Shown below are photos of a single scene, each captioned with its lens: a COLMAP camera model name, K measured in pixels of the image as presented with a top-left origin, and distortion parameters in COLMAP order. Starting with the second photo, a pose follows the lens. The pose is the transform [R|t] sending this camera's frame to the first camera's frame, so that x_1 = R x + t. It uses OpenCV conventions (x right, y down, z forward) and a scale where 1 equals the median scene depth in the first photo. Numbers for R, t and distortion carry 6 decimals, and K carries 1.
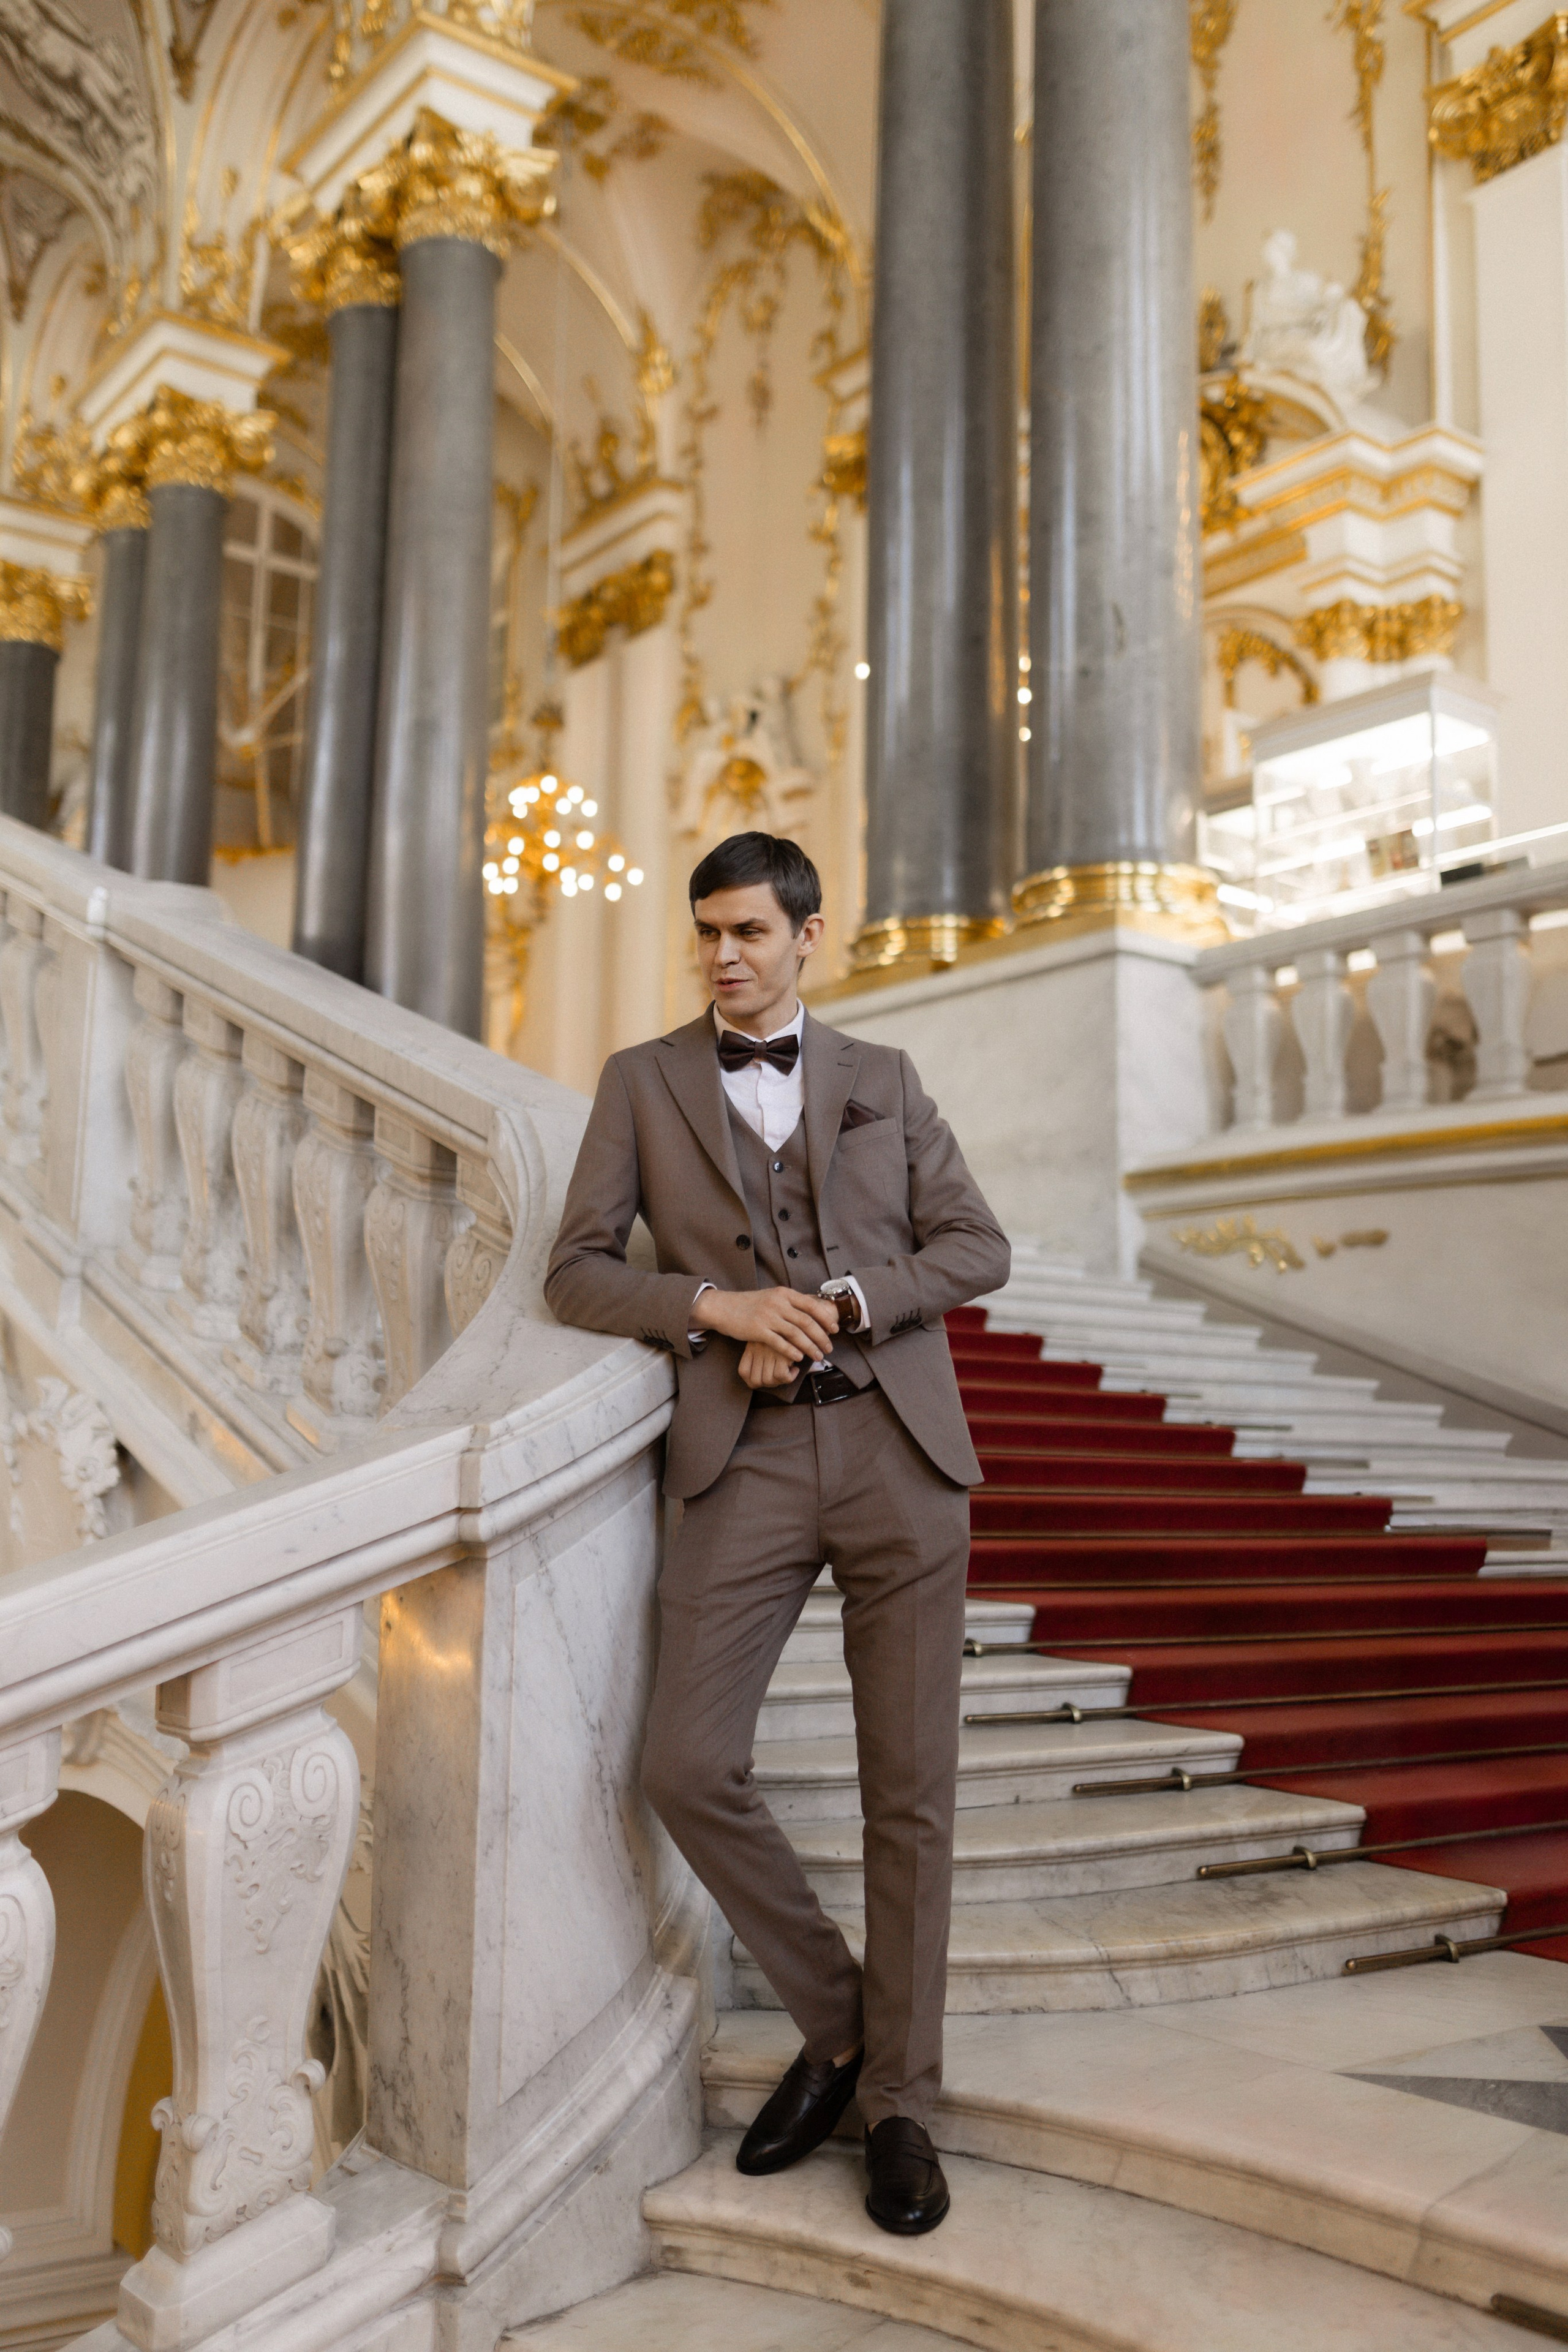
lens RADIAL K [[2184.8, 0, 767.3], [0, 2184.8, 1171.0], [0, 0, 1]] dist [-0.000382, 0.000000]
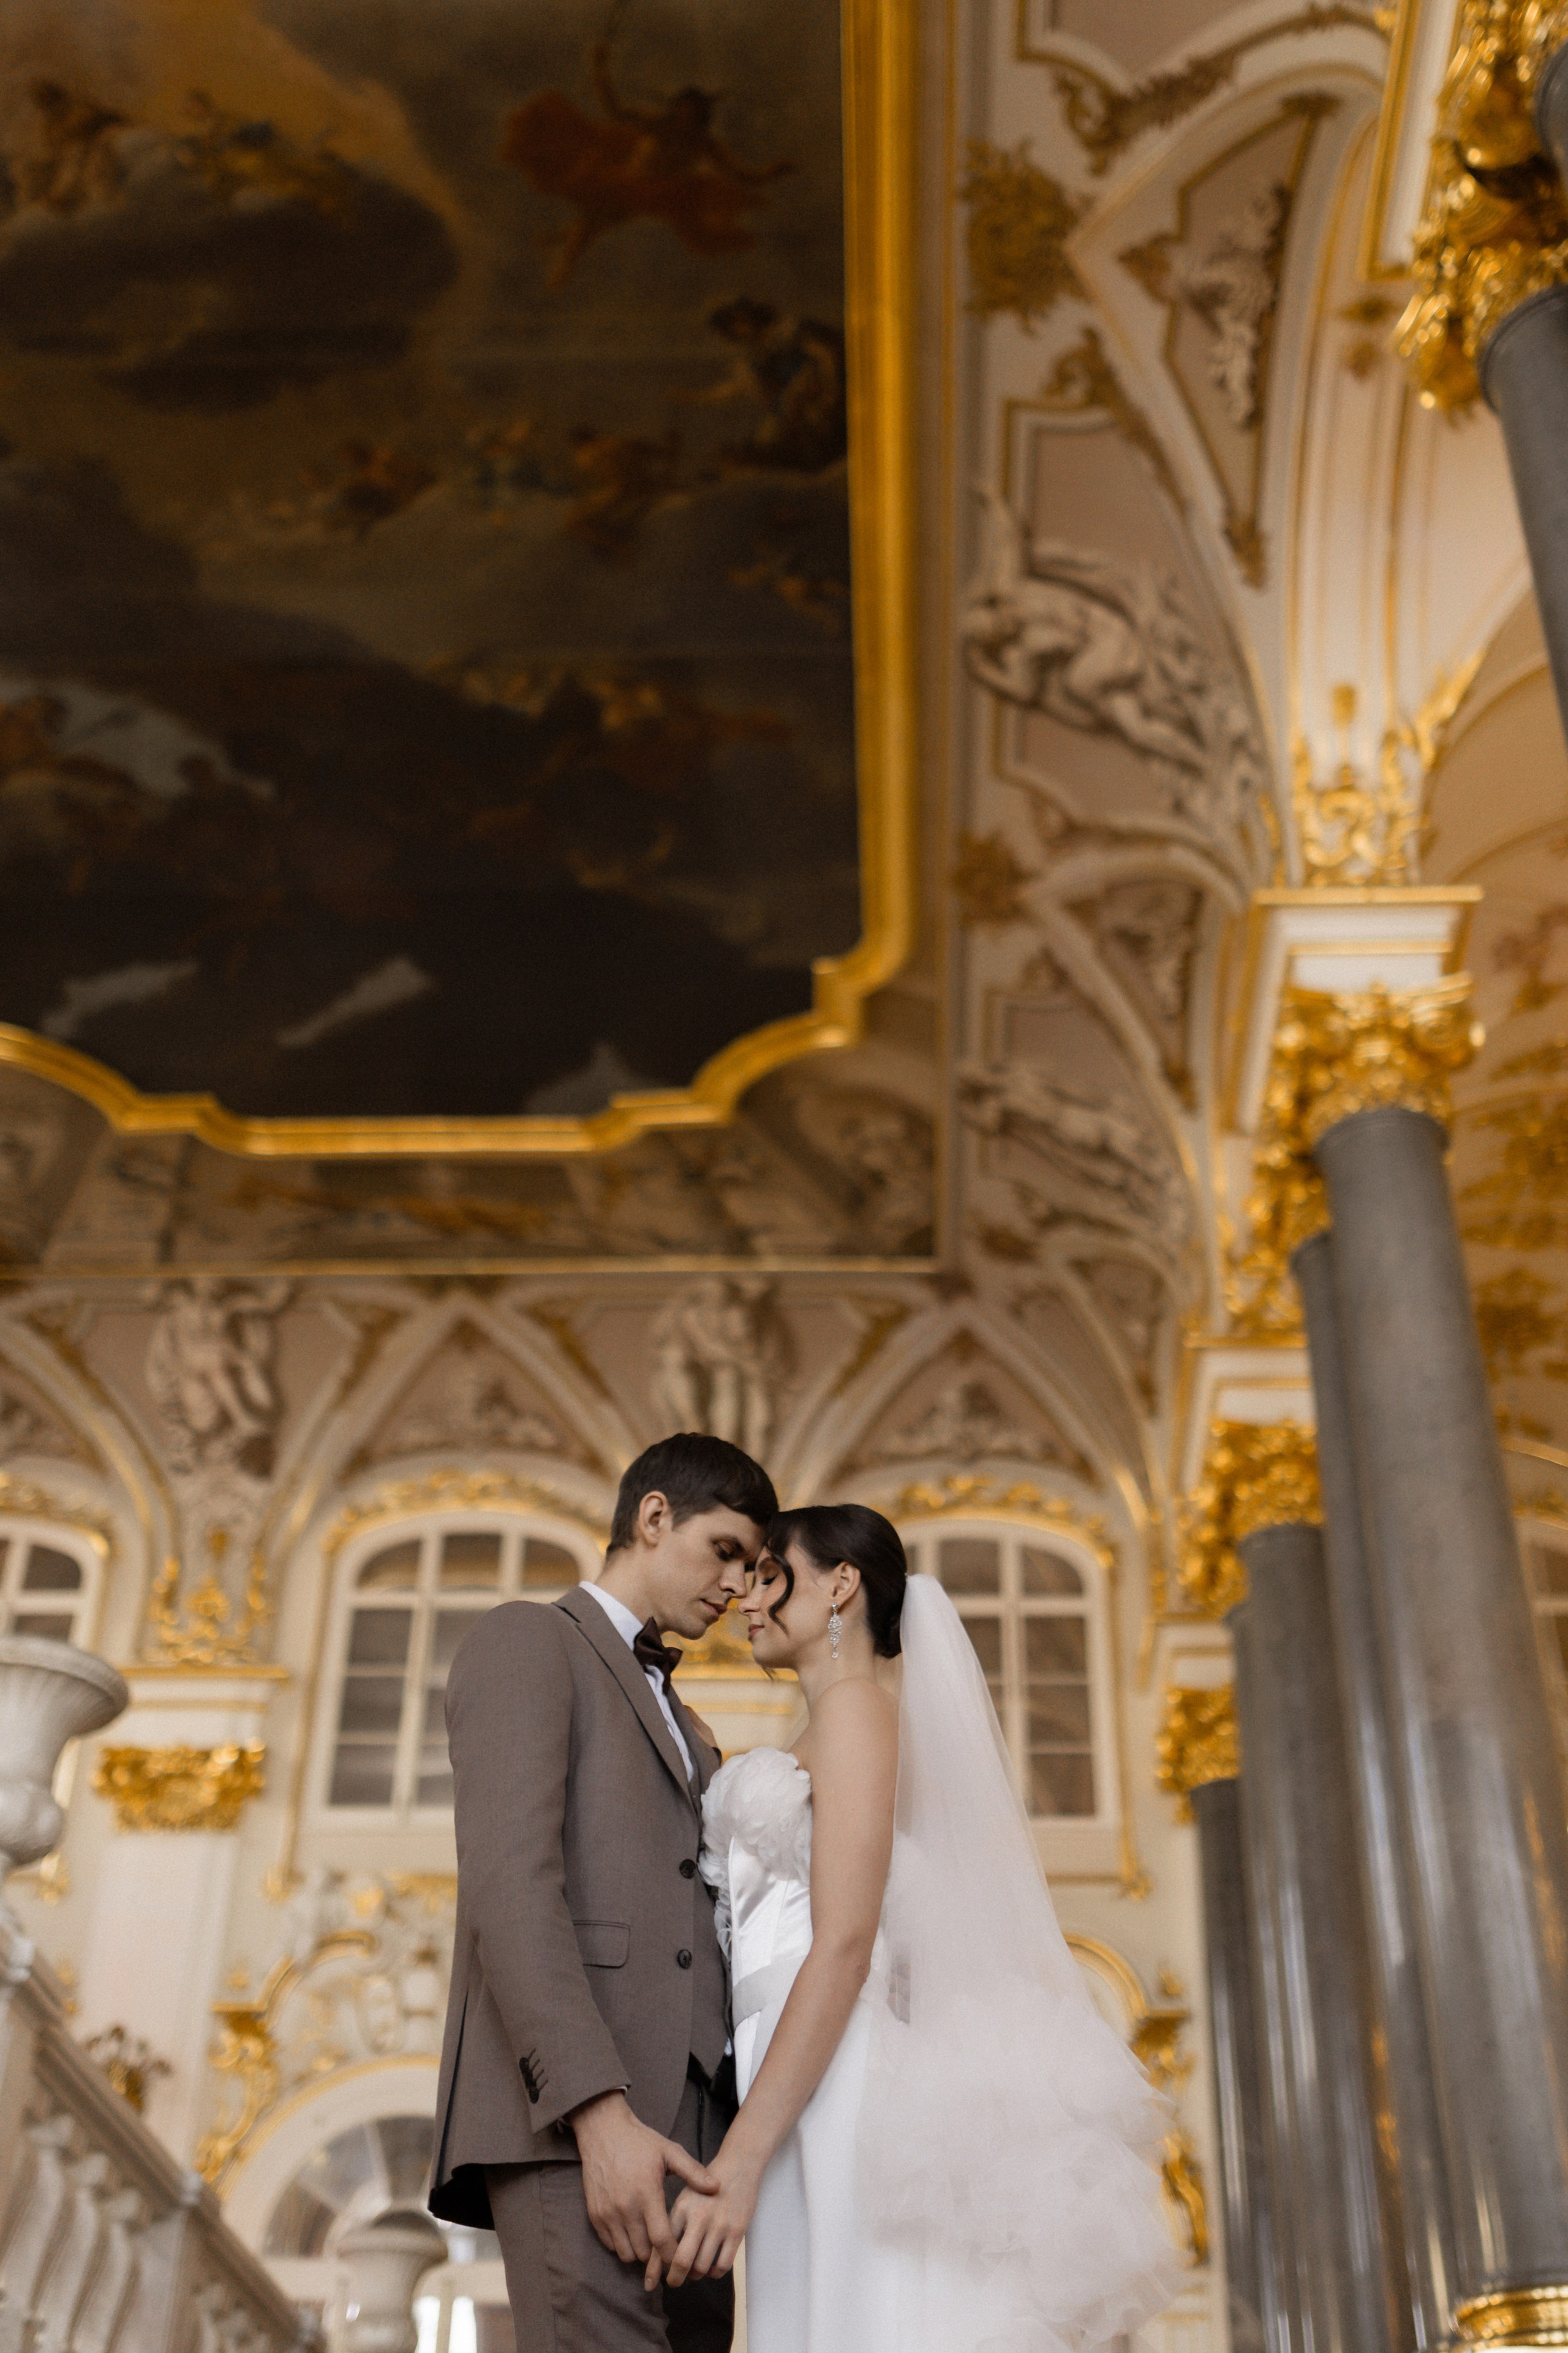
lens RADIAL K [[2592.9, 0, 769.2], [0, 2592.9, 1087.0], [0, 0, 1]] dist [-0.021353, 0.000000]
pose [[0.788915, -0.375262, -0.486613, 0.250749], [0.091222, 0.854625, -0.511171, 0.034841], [0.607694, 0.358880, 0.708458, 0.363643]]
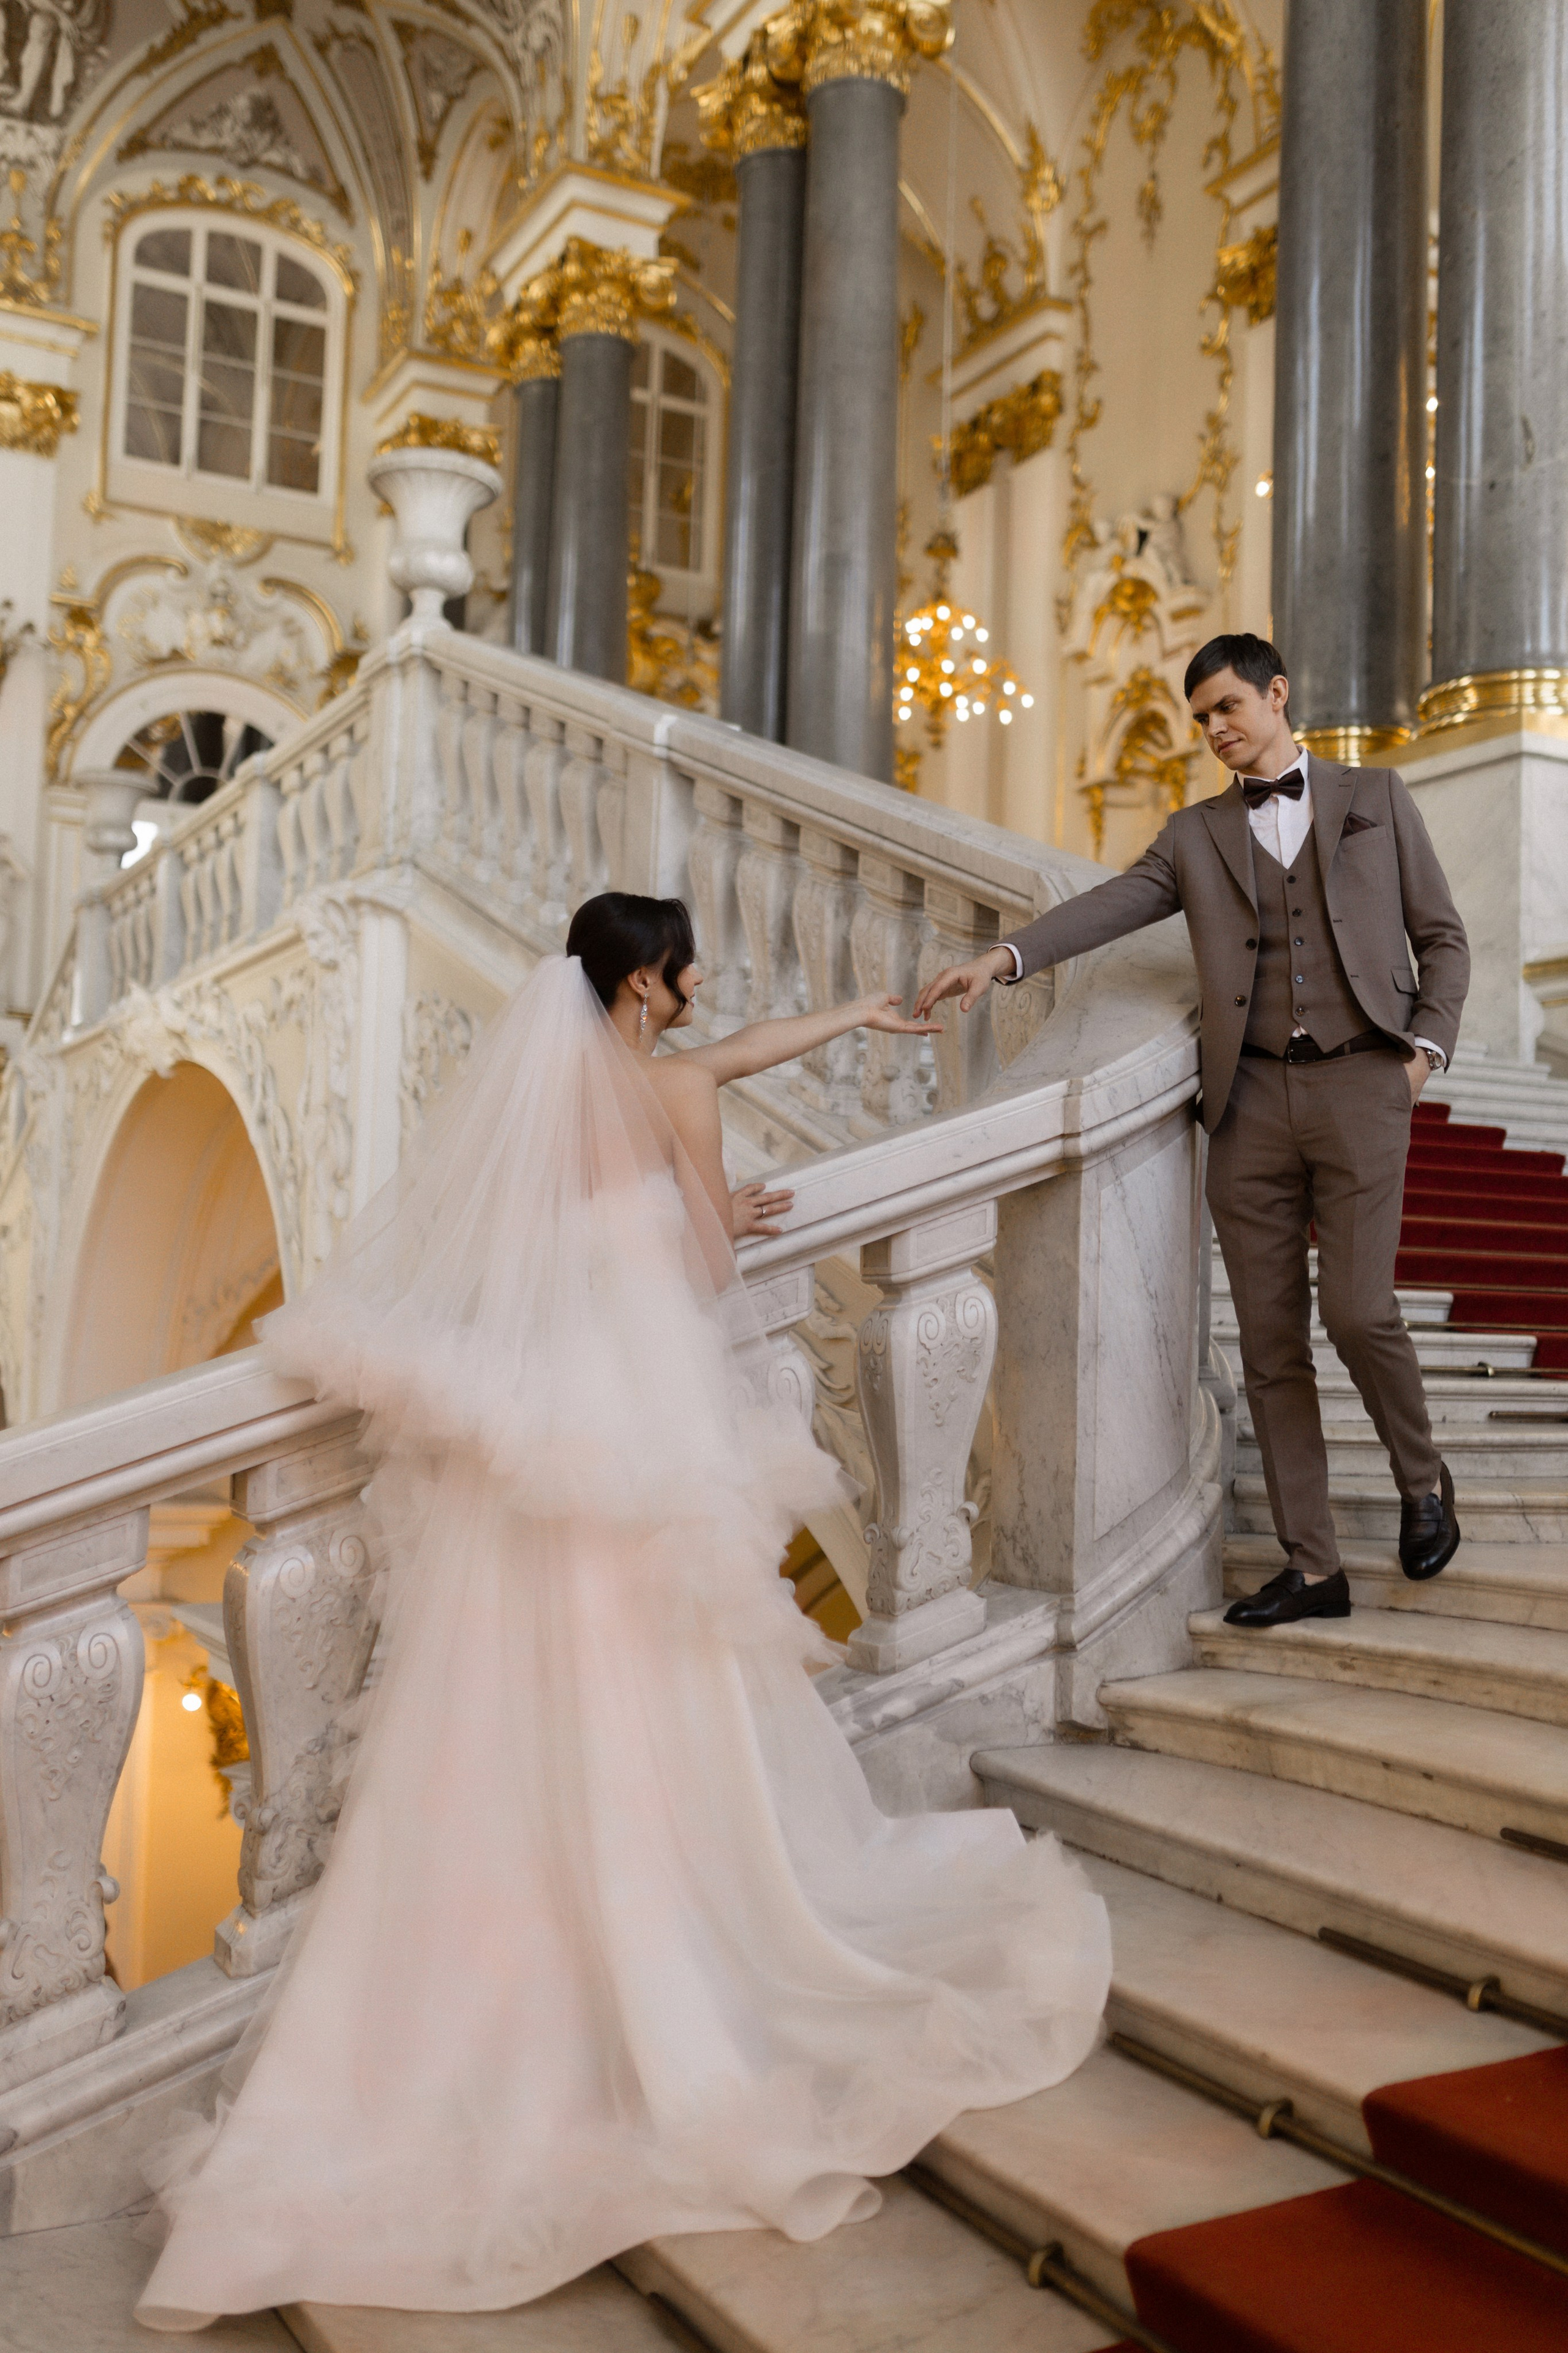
lens RADIAL K [[2185.5, 0, 790.3], [0, 2185.5, 1177.3], [0, 0, 1]] dist [-0.000382, 0.000000]
pose [[0.987873, 0.002904, -0.155237, -0.023639], [0.009367, 0.996889, 0.078256, 0.016900], [0.154982, -0.078761, 0.984773, -0.109399]]
